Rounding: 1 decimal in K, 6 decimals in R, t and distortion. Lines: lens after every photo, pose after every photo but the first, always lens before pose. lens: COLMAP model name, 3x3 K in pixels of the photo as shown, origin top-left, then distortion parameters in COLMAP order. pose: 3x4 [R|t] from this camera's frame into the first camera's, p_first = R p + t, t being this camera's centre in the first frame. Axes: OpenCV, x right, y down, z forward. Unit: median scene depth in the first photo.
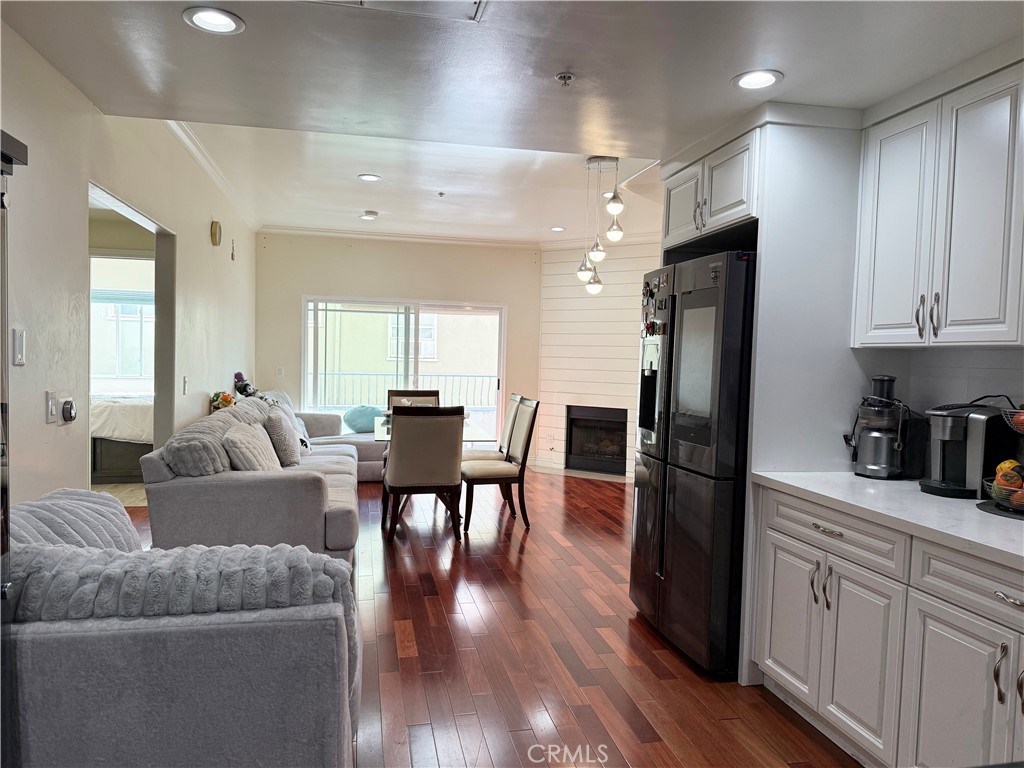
lens RADIAL K [[710.2, 0, 514.4], [0, 710.2, 386.8], [0, 0, 1]] dist [0.032810, -0.002149]
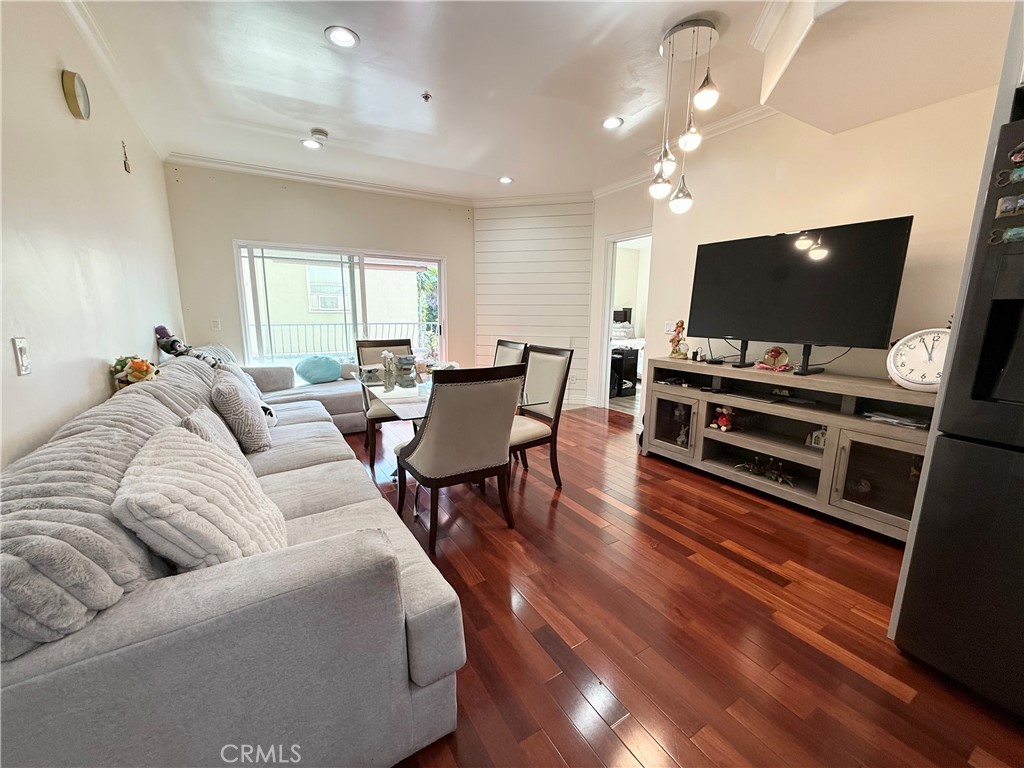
lens RADIAL K [[411.5, 0, 504.5], [0, 411.5, 384.0], [0, 0, 1]] dist [0.001225, 0.001382]
pose [[0.952311, -0.071935, 0.296530, -0.160861], [0.031279, 0.989708, 0.139641, -0.008725], [-0.303523, -0.123707, 0.944759, 0.438807]]
